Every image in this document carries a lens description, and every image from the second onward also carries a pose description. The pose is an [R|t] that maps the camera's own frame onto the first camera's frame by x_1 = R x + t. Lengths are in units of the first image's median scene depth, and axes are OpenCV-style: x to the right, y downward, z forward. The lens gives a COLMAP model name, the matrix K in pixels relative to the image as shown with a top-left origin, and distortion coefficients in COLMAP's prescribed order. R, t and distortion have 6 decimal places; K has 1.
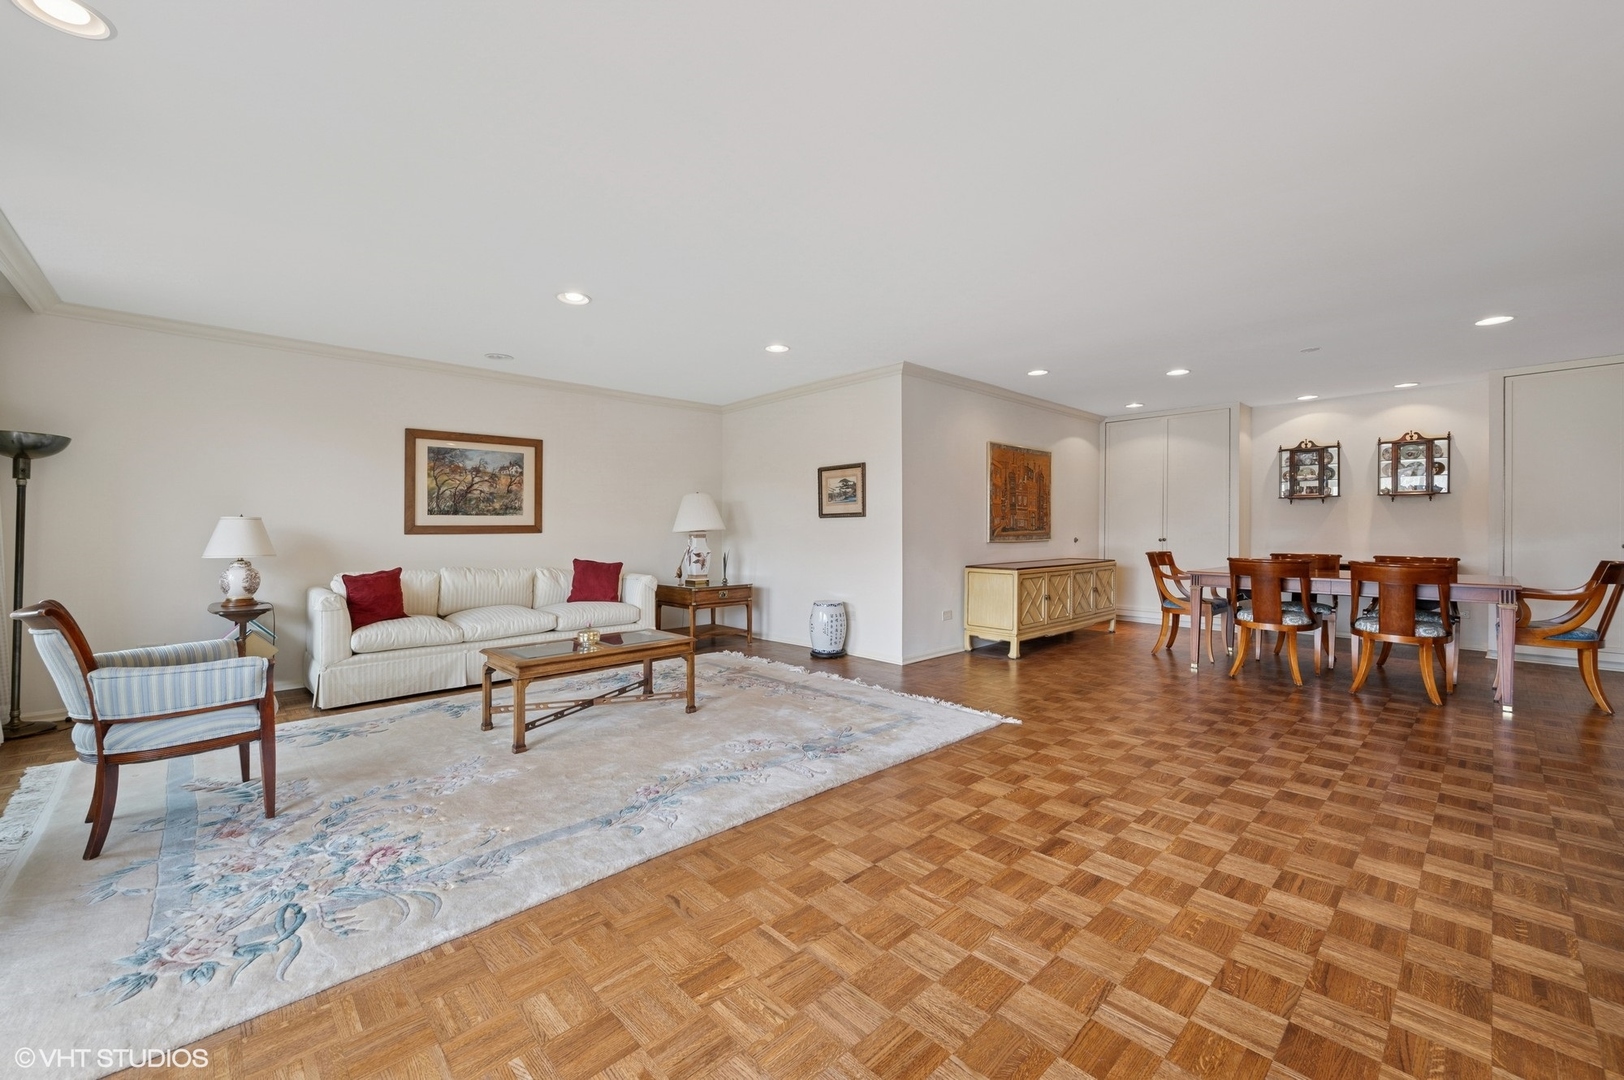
lens RADIAL K [[643.0, 0, 815.6], [0, 643.0, 534.4], [0, 0, 1]] dist [-0.000319, -0.000716]
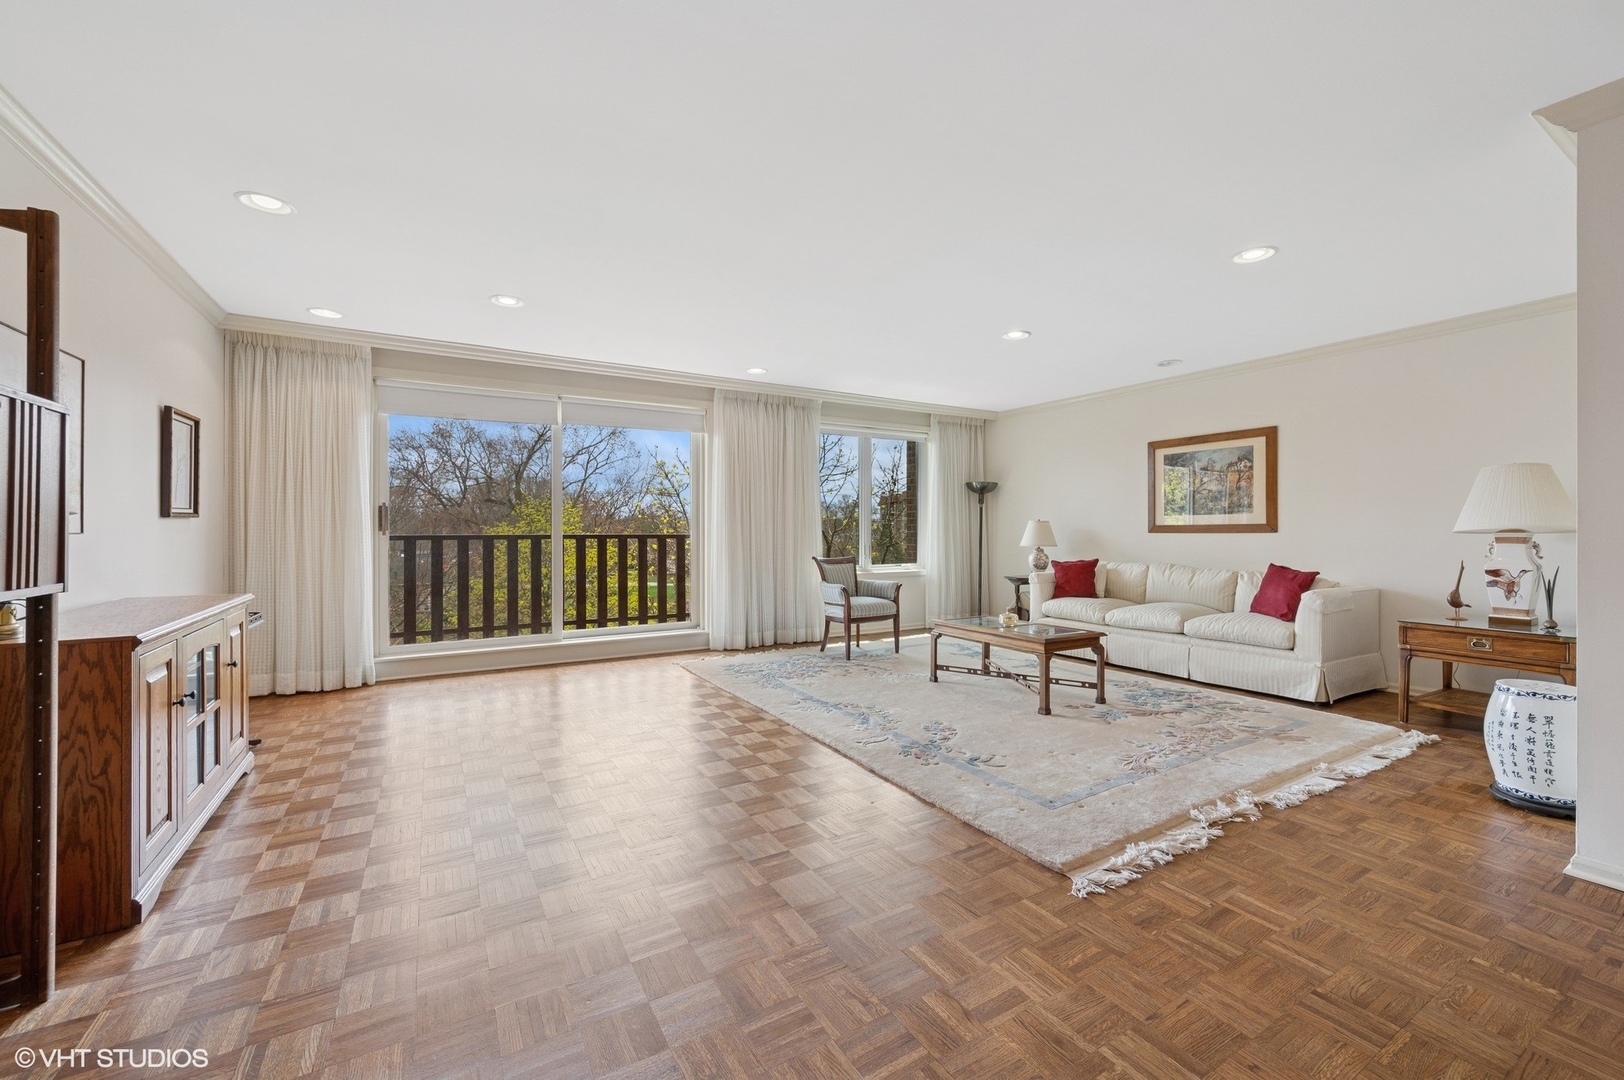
lens RADIAL K [[643.0, 0, 812.8], [0, 643.0, 528.2], [0, 0, 1]] dist [-0.000319, -0.000716]
pose [[-0.218042, -0.001536, -0.975938, 0.563590], [-0.007884, 0.999969, 0.000188, -0.003346], [0.975908, 0.007735, -0.218047, 0.581685]]
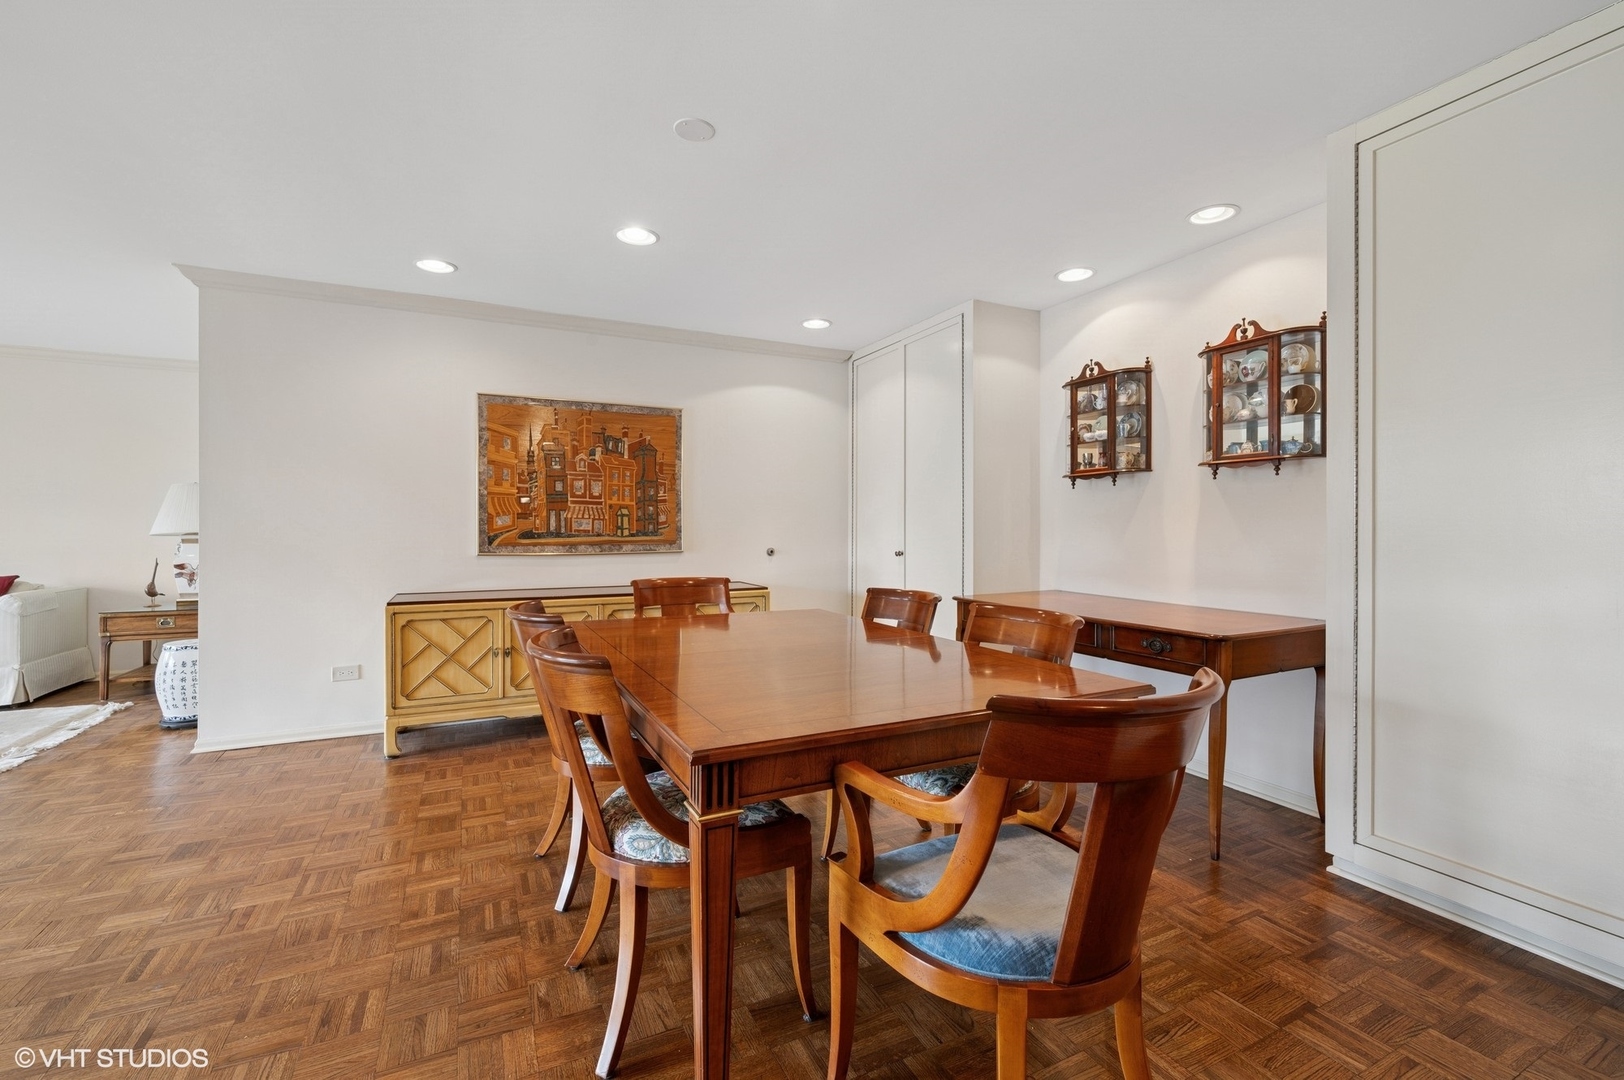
lens RADIAL K [[700.5, 0, 817.8], [0, 700.5, 531.5], [0, 0, 1]] dist [0.001106, -0.000131]
pose [[0.957698, 0.005468, -0.287724, 0.830960], [-0.006700, 0.999972, -0.003297, -0.011502], [0.287698, 0.005085, 0.957708, 0.479368]]
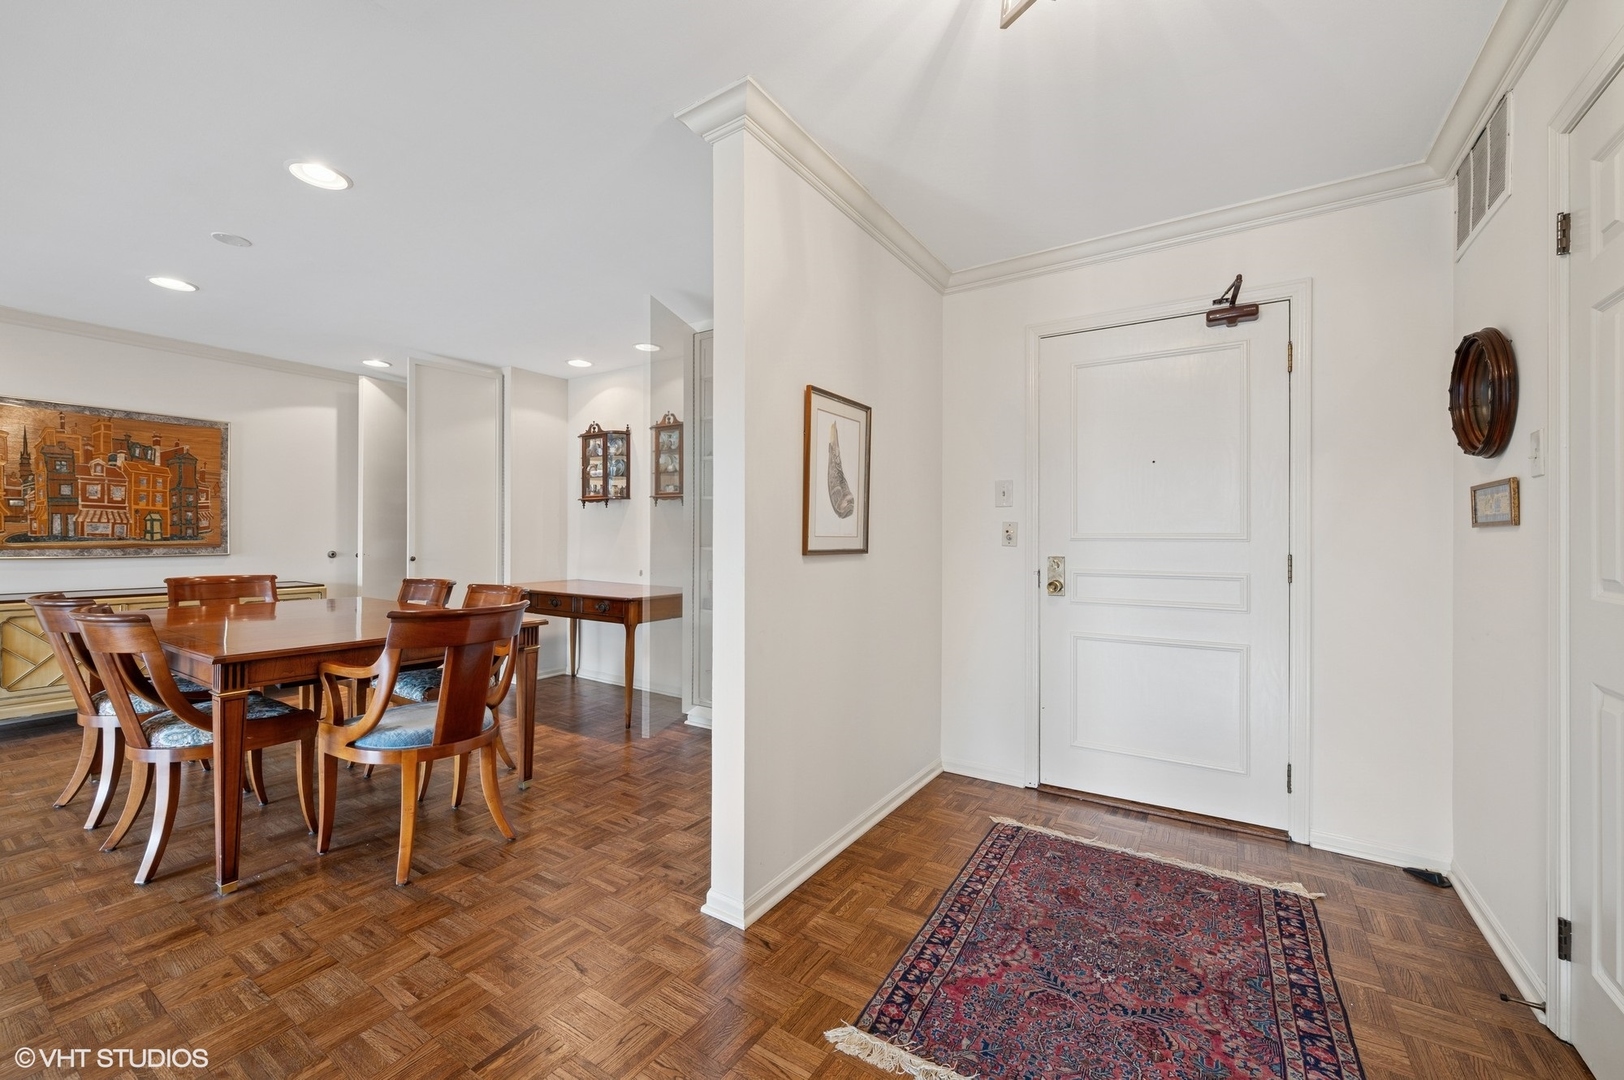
lens RADIAL K [[643.0, 0, 812.9], [0, 643.0, 538.5], [0, 0, 1]] dist [-0.000319, -0.000716]
pose [[0.971036, 0.011371, 0.238661, 0.965701], [-0.010000, 0.999926, -0.006953, -0.011689], [-0.238722, 0.004365, 0.971078, 0.255165]]
